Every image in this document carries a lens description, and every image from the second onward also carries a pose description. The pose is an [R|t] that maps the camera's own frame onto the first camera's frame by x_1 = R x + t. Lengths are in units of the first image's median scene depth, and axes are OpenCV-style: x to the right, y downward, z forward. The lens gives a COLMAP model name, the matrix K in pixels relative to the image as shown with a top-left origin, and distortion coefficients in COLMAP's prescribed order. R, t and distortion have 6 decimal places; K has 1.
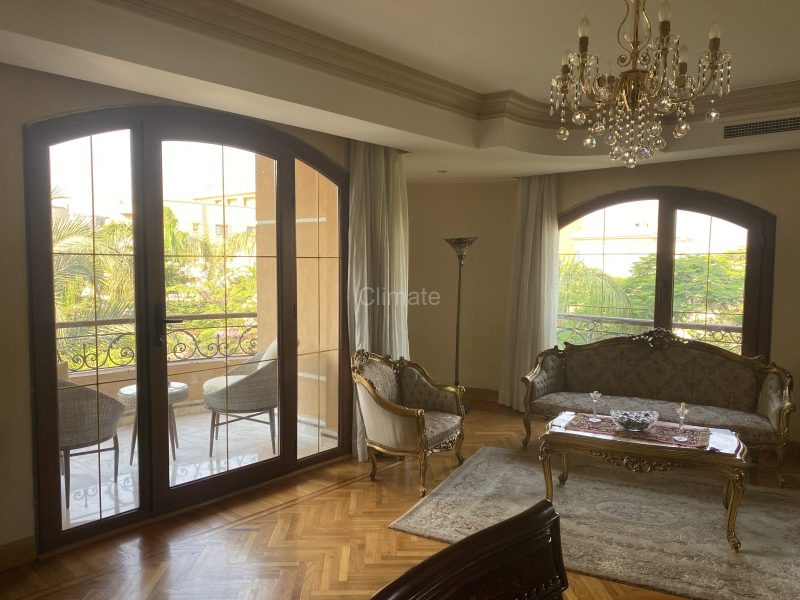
lens RADIAL K [[602.3, 0, 385.2], [0, 602.3, 303.9], [0, 0, 1]] dist [-0.005484, -0.011500]
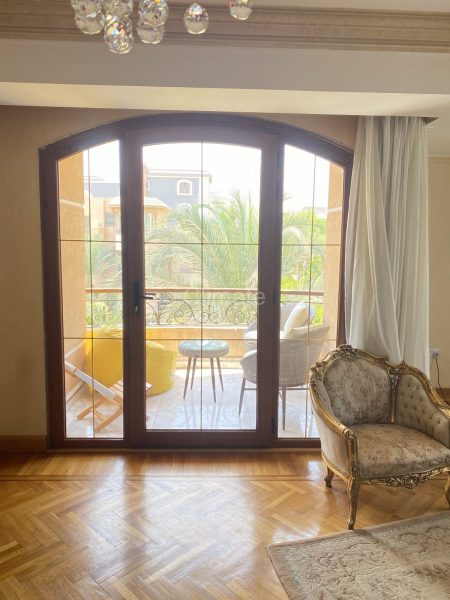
lens RADIAL K [[451.8, 0, 225.2], [0, 451.8, 297.3], [0, 0, 1]] dist [-0.005484, -0.011500]
pose [[0.694519, 0.100925, -0.712360, 0.336176], [-0.060990, 0.994807, 0.081479, -0.045795], [0.716884, -0.013142, 0.697068, 0.399631]]
